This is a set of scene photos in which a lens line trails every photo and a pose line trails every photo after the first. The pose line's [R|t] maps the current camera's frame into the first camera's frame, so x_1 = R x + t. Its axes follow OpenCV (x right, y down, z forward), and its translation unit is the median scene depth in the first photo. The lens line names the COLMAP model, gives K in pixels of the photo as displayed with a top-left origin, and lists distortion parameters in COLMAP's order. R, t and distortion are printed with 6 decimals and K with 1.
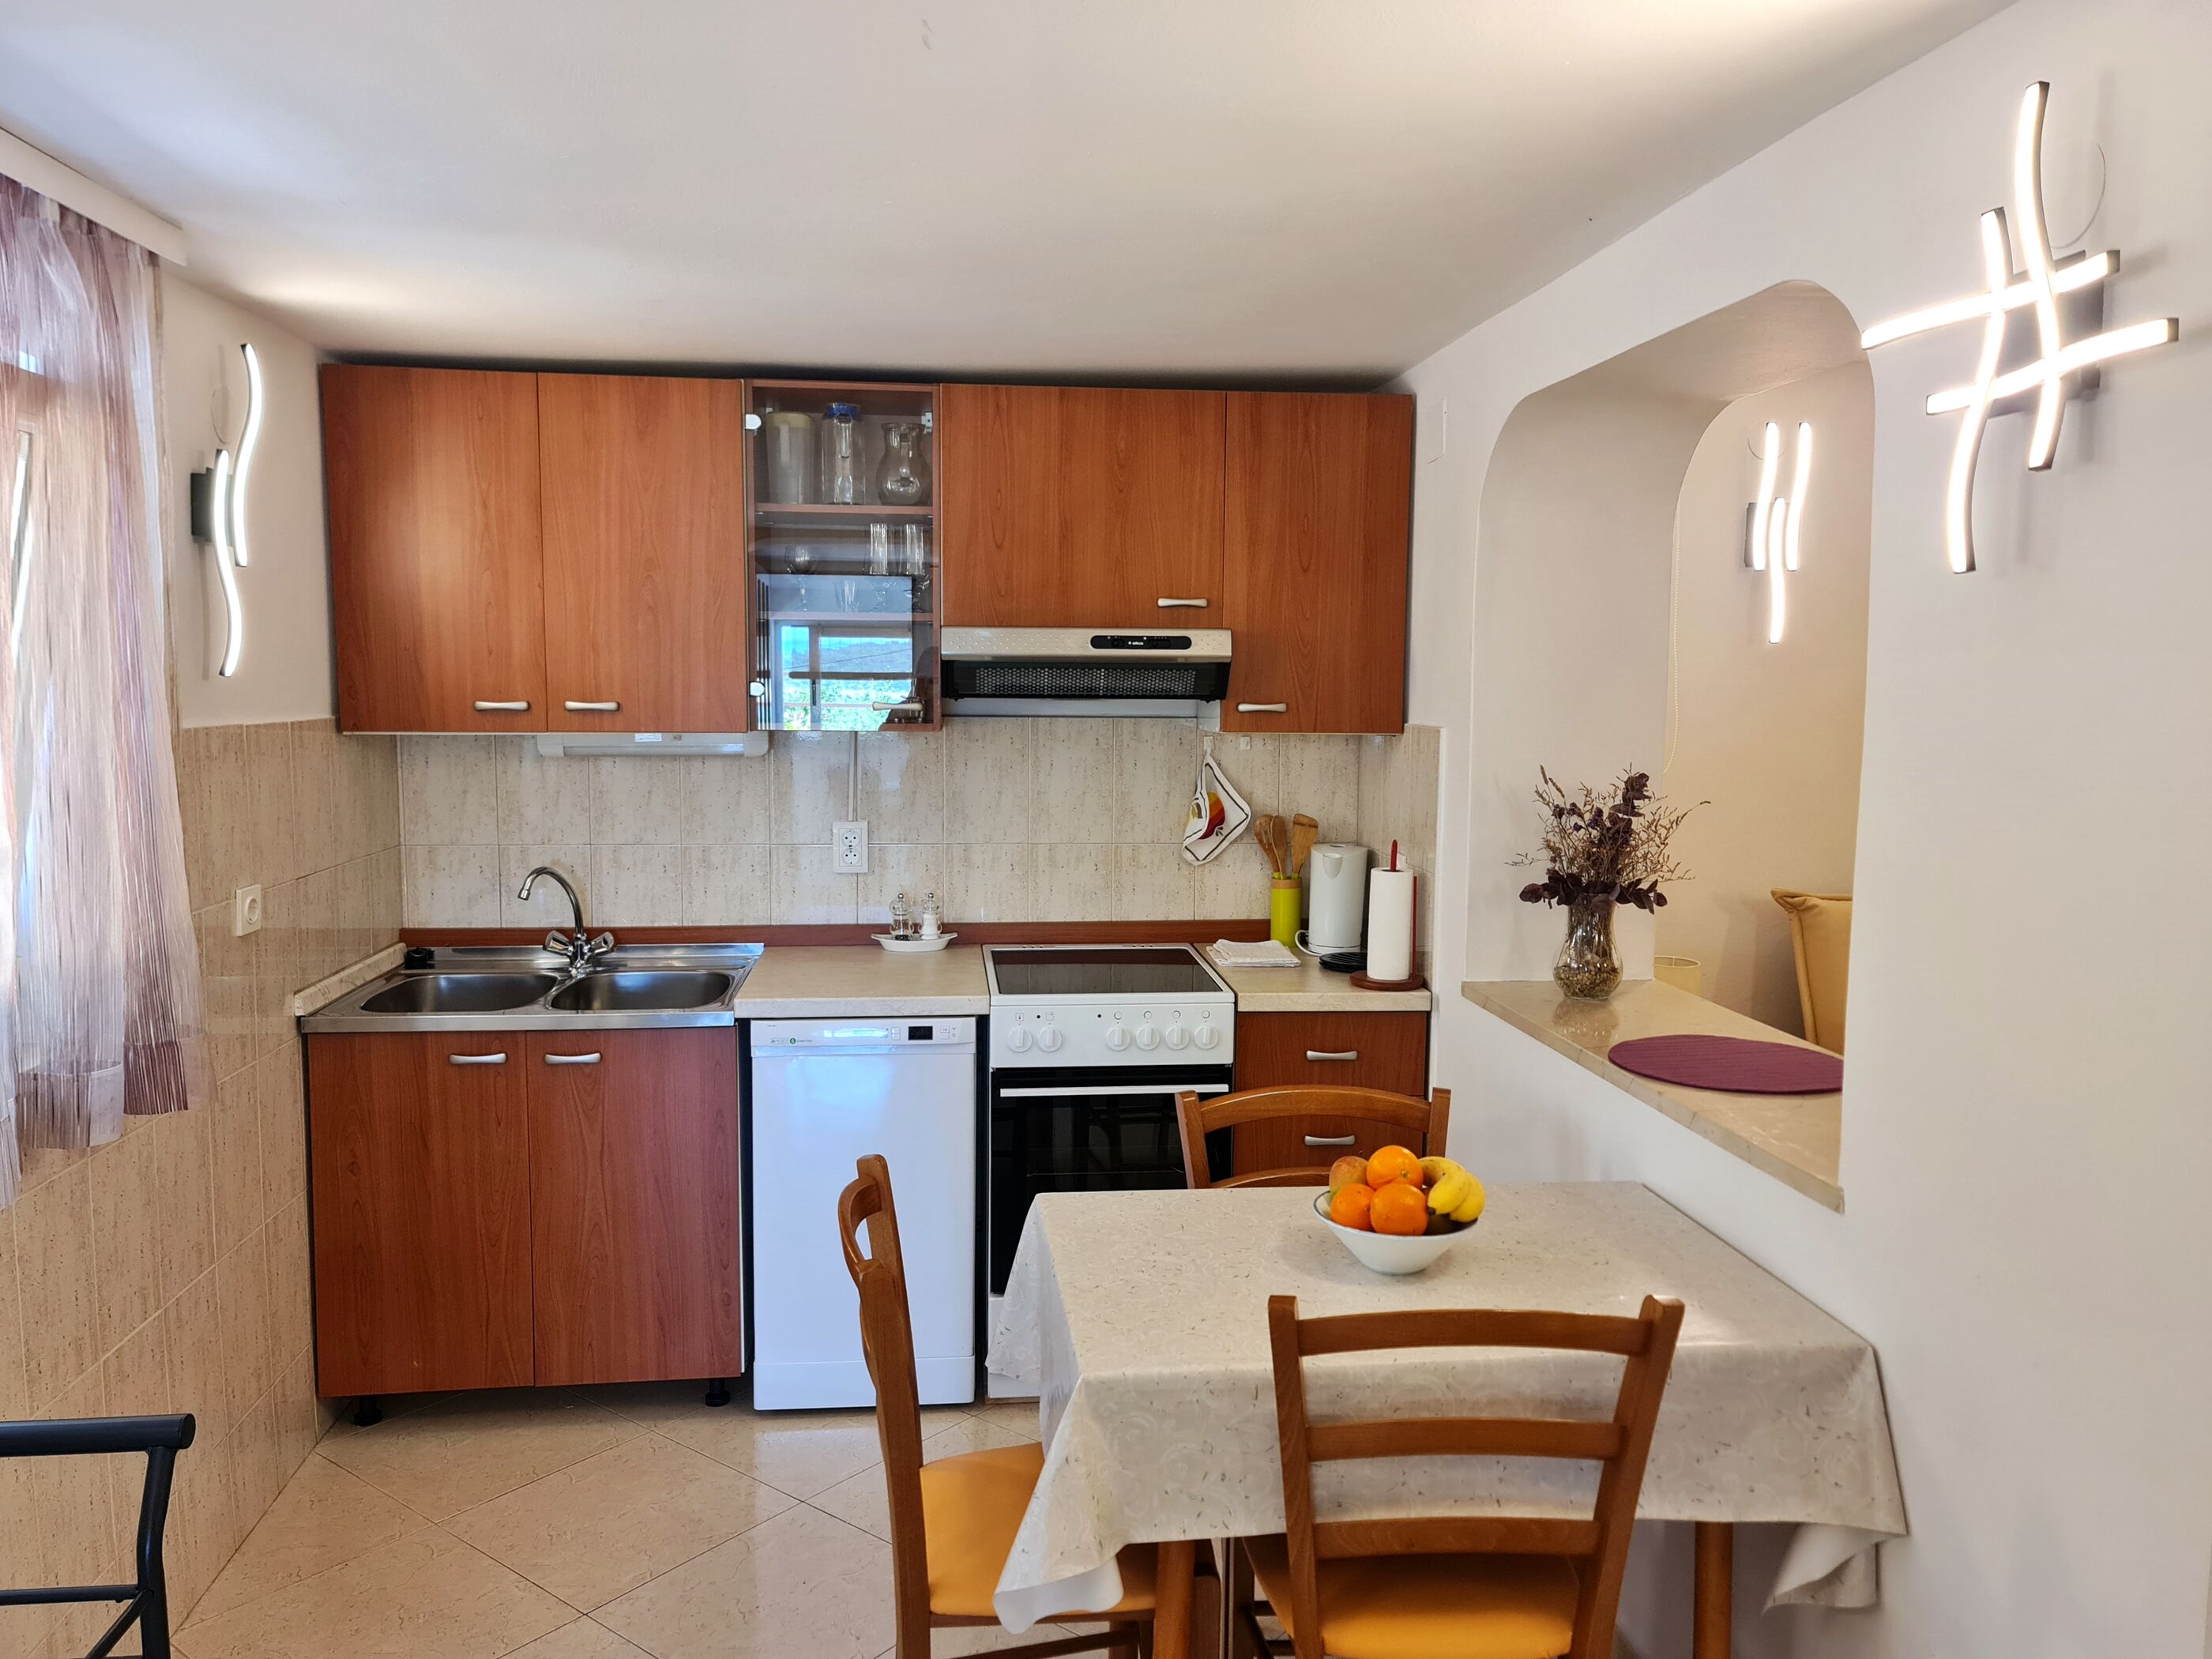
lens RADIAL K [[1618.4, 0, 1128.2], [0, 1618.4, 851.3], [0, 0, 1]] dist [0.062817, -0.053950]
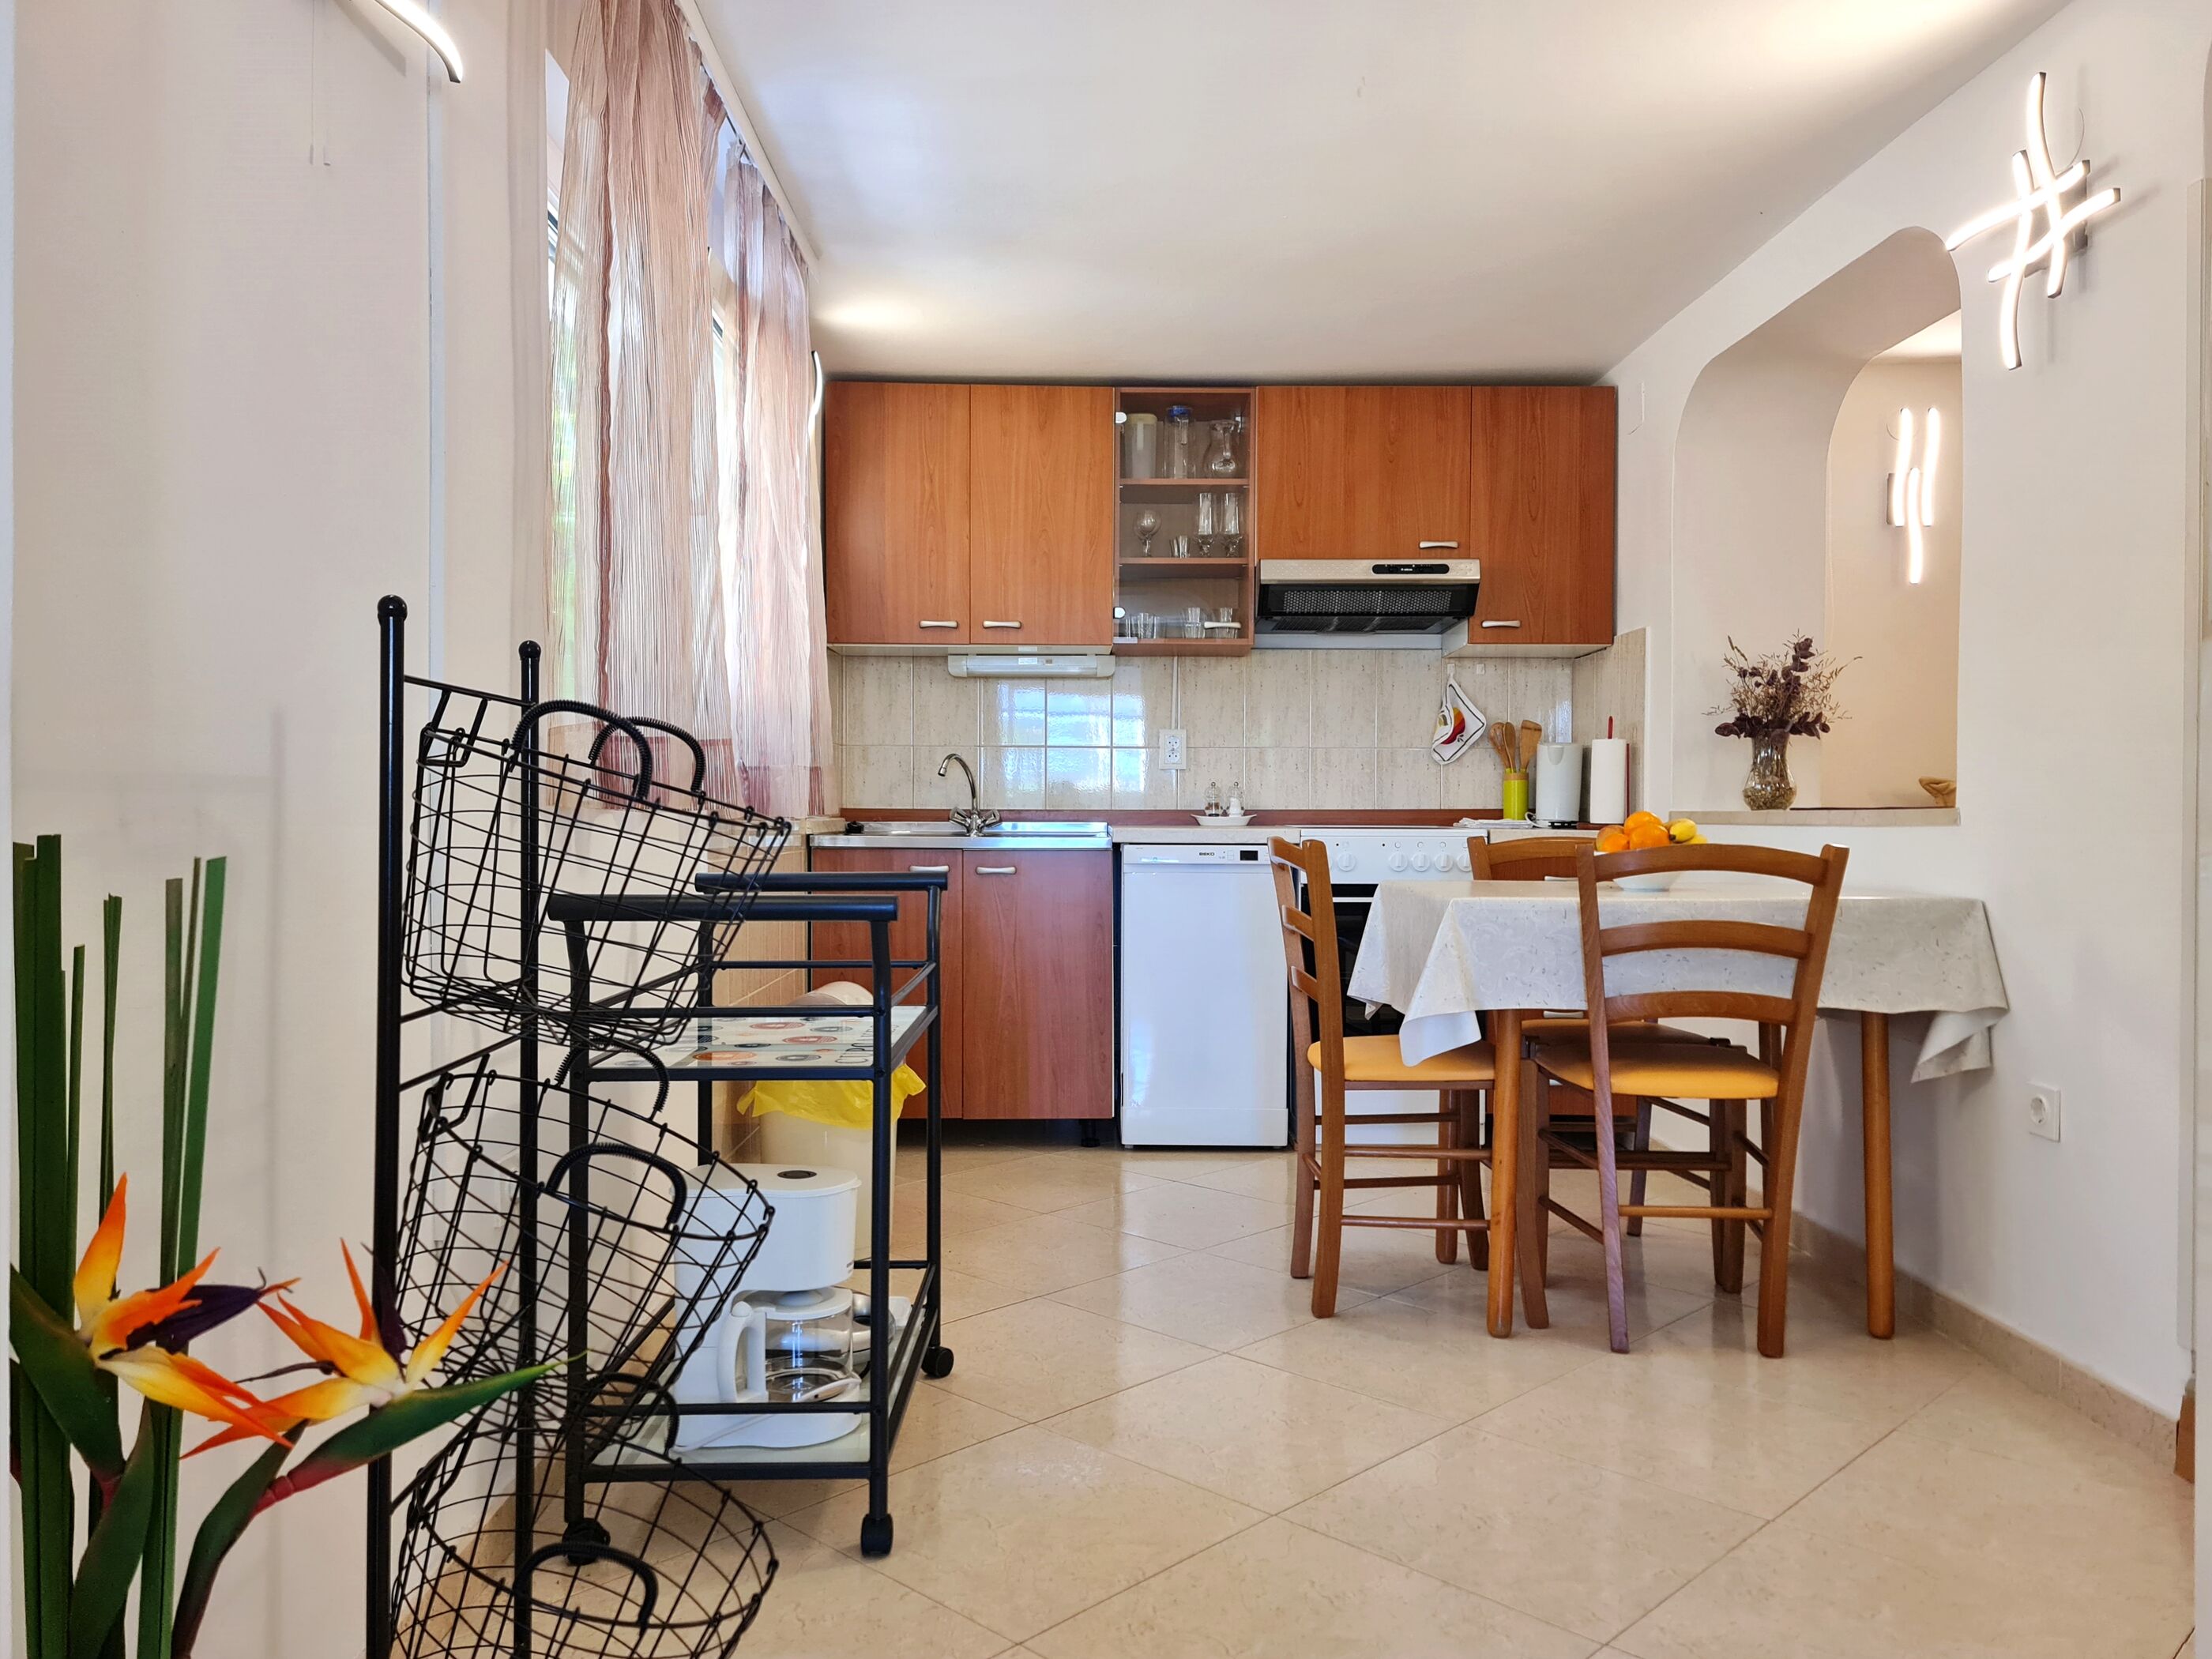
lens RADIAL K [[1618.4, 0, 1121.4], [0, 1618.4, 855.8], [0, 0, 1]] dist [0.062817, -0.053950]
pose [[0.996062, -0.004825, -0.088527, -0.113505], [-0.002785, 0.996322, -0.085644, 0.223830], [0.088615, 0.085553, 0.992385, -0.324256]]
